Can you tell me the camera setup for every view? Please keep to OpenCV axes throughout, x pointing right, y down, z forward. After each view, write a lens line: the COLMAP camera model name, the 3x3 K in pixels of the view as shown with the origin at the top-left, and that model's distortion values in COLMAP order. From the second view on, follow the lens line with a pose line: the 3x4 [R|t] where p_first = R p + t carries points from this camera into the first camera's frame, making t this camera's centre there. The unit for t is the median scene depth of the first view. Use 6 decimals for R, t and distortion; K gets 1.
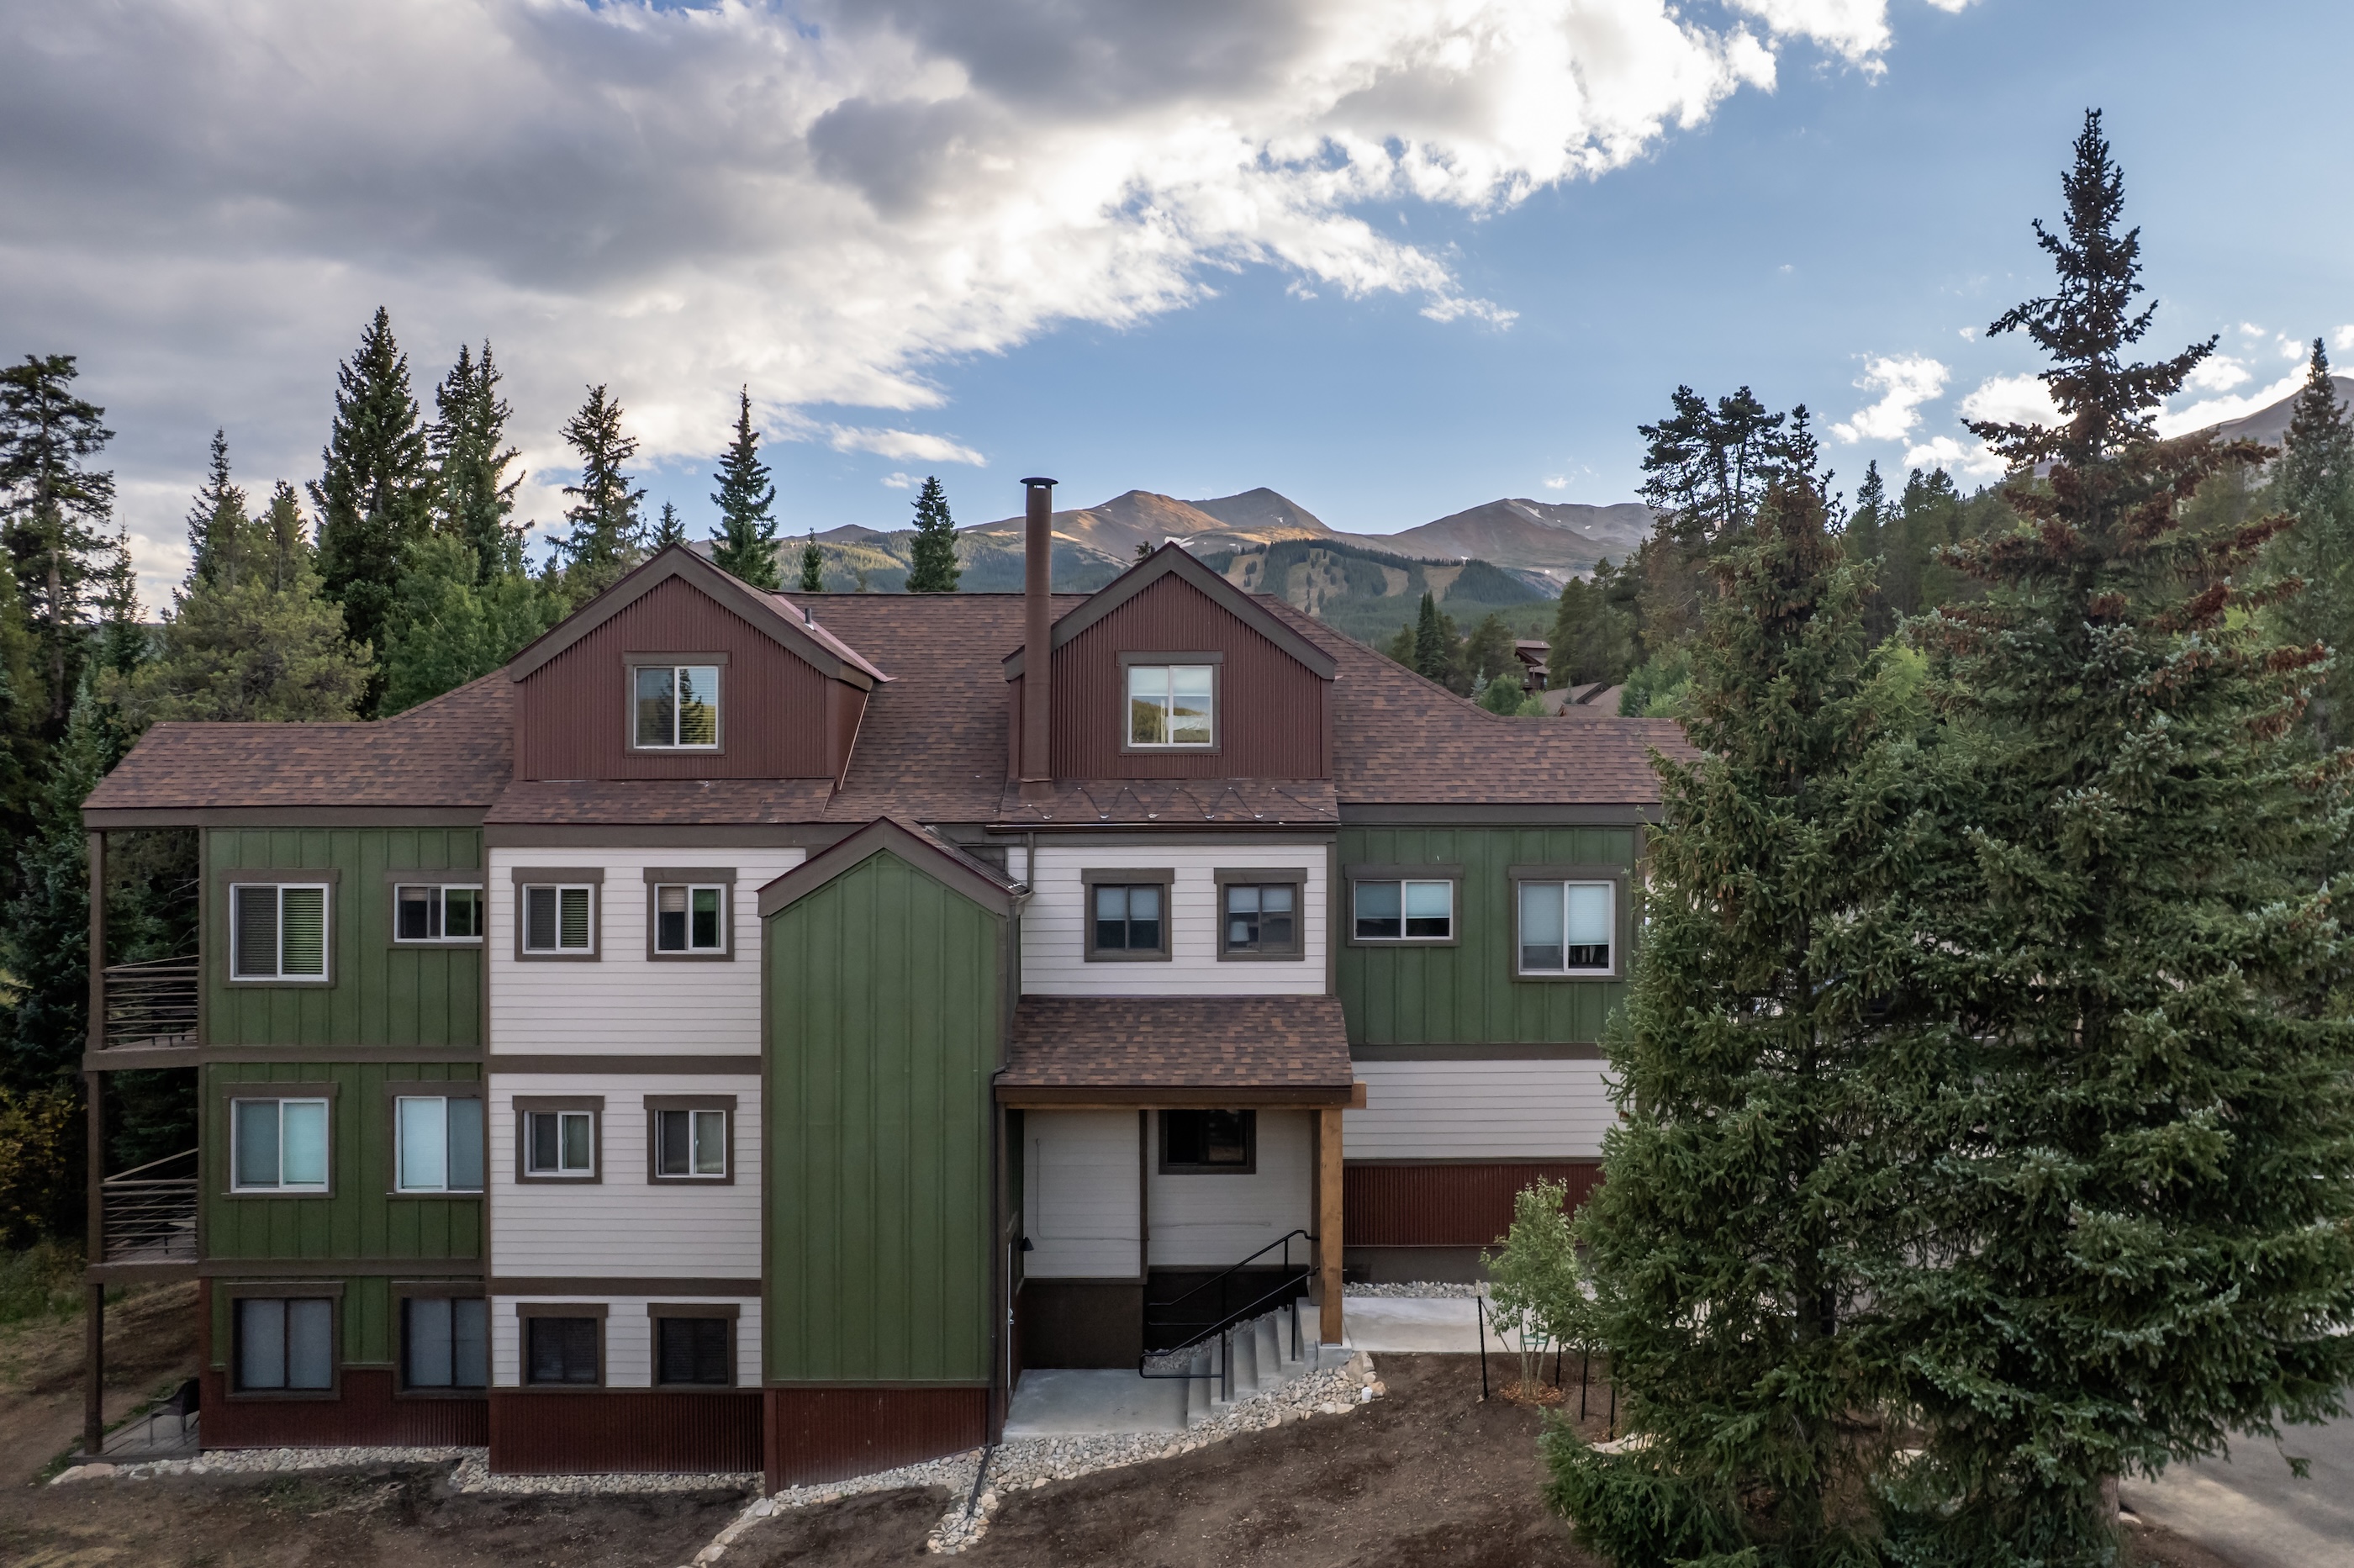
lens RADIAL K [[1453.3, 0, 1177.0], [0, 1453.3, 784.0], [0, 0, 1]] dist [0.003356, 0.001764]
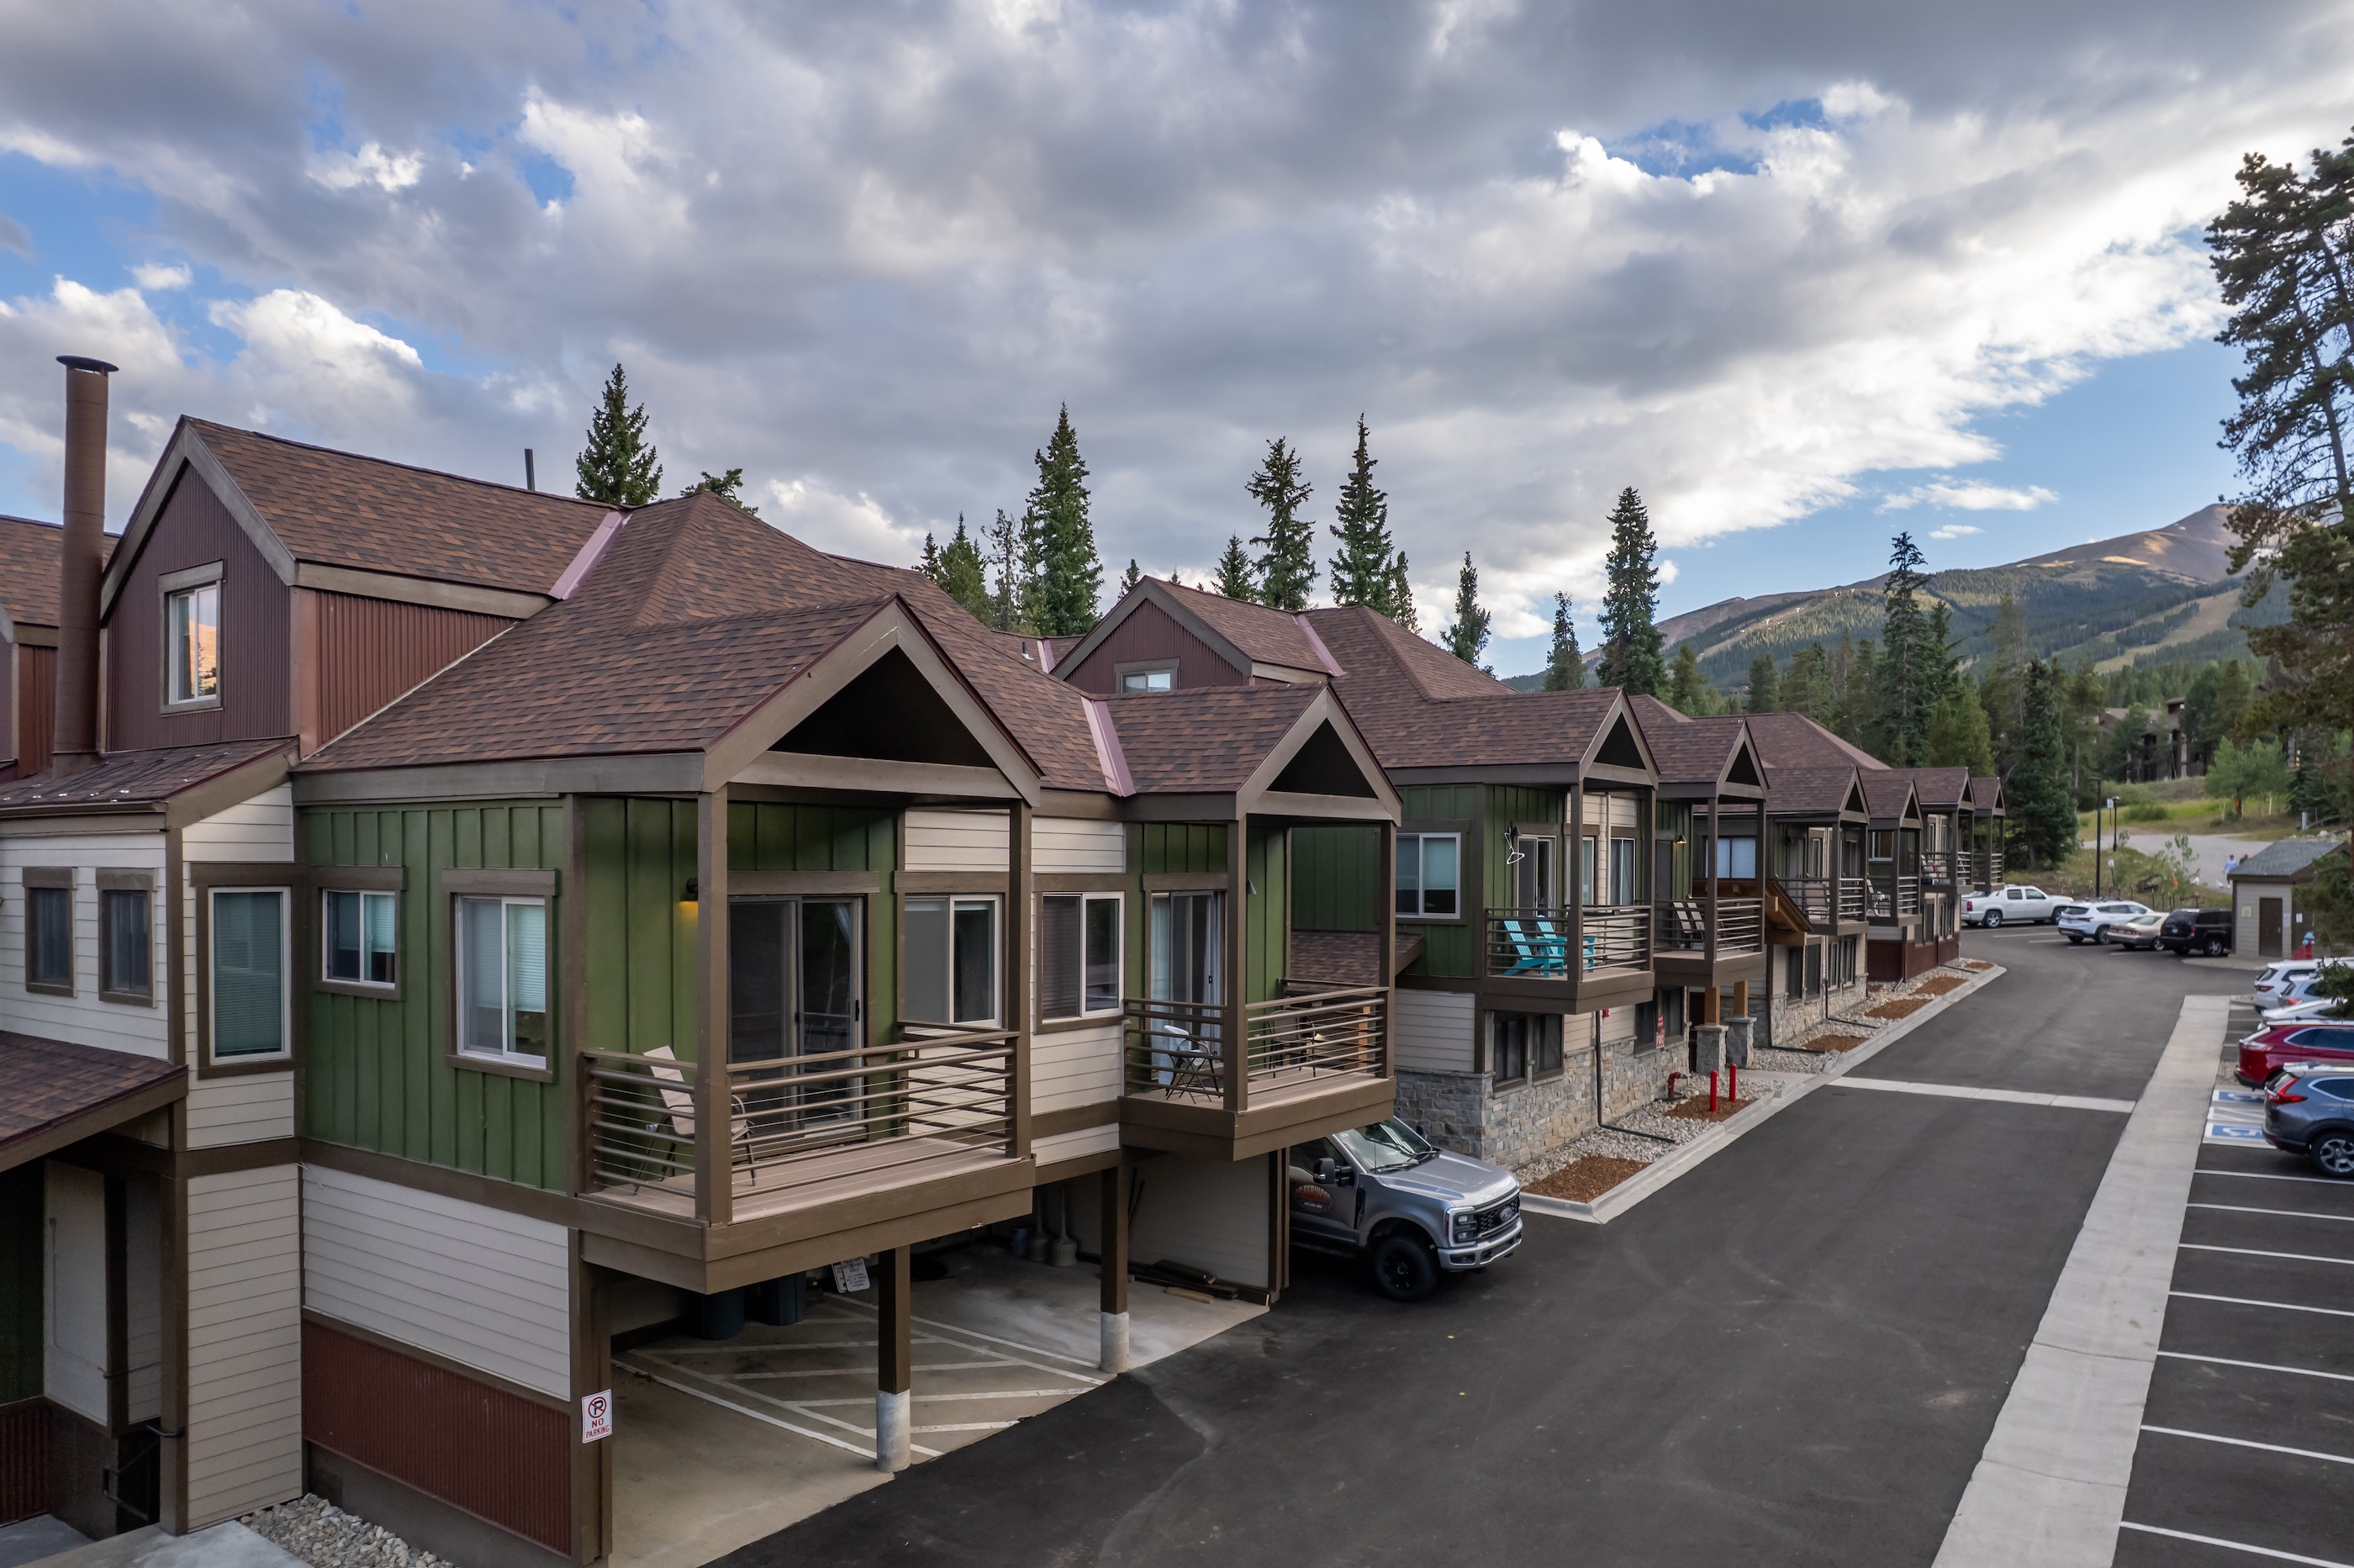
lens RADIAL K [[1453.3, 0, 1177.0], [0, 1453.3, 784.0], [0, 0, 1]] dist [0.003356, 0.001764]
pose [[0.851859, -0.021260, -0.523339, 0.191719], [0.008200, 0.999595, -0.027260, 0.009417], [0.523707, 0.018930, 0.851688, 0.154191]]
